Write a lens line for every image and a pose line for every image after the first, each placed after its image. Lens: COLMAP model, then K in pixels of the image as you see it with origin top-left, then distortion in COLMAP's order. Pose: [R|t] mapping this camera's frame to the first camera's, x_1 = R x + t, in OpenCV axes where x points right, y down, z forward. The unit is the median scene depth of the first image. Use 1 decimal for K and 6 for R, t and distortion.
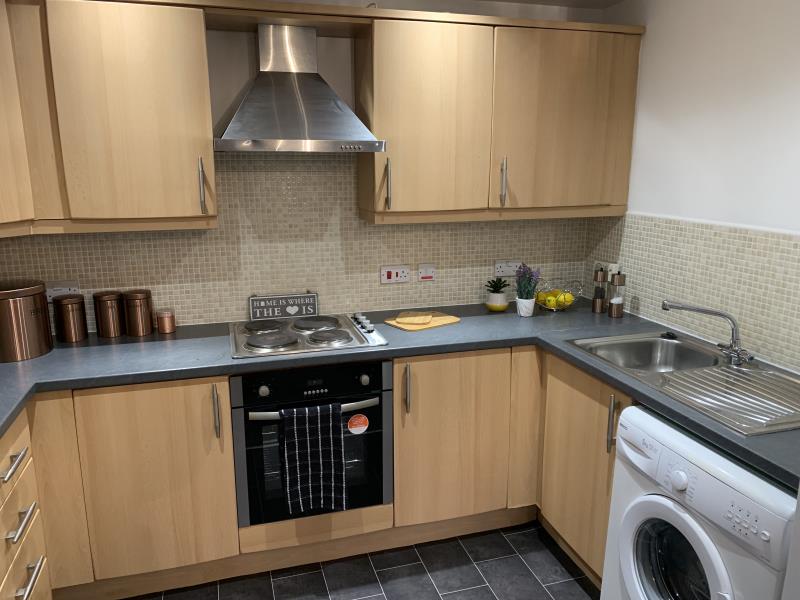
lens RADIAL K [[612.8, 0, 394.5], [0, 612.8, 296.1], [0, 0, 1]] dist [0.073136, -0.124073]
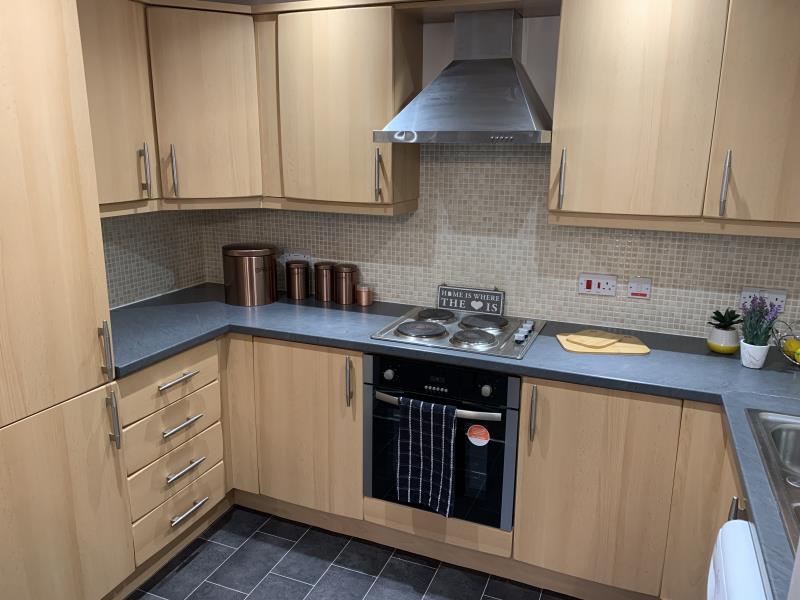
lens RADIAL K [[612.8, 0, 394.5], [0, 612.8, 296.1], [0, 0, 1]] dist [0.073136, -0.124073]
pose [[0.777288, 0.159464, -0.608601, 0.353749], [-0.147400, 0.986579, 0.070246, -0.044463], [0.611635, 0.035107, 0.790361, 0.161971]]
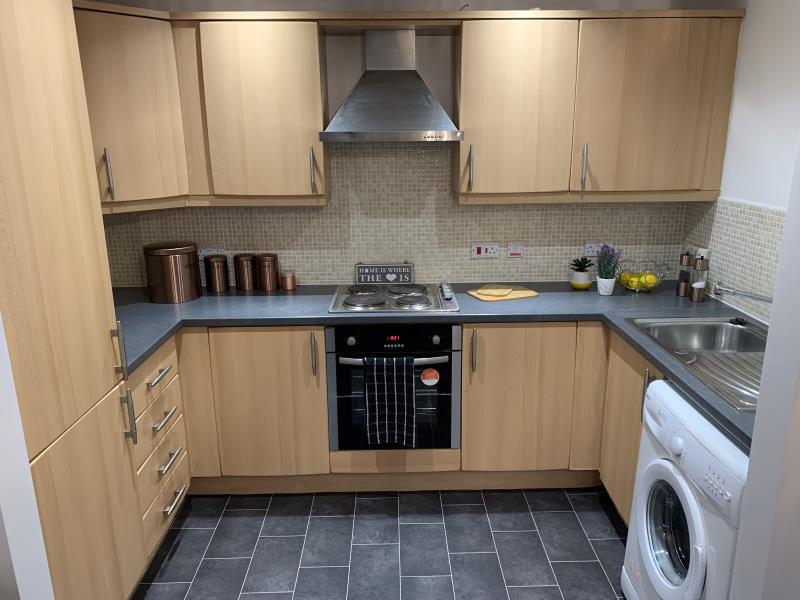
lens RADIAL K [[616.8, 0, 400.0], [0, 616.8, 300.0], [0, 0, 1]] dist [0.143786, -0.310718]
pose [[0.963422, 0.063679, -0.260313, 0.170213], [-0.051449, 0.997240, 0.053537, 0.002429], [0.263004, -0.038186, 0.964039, -0.132277]]
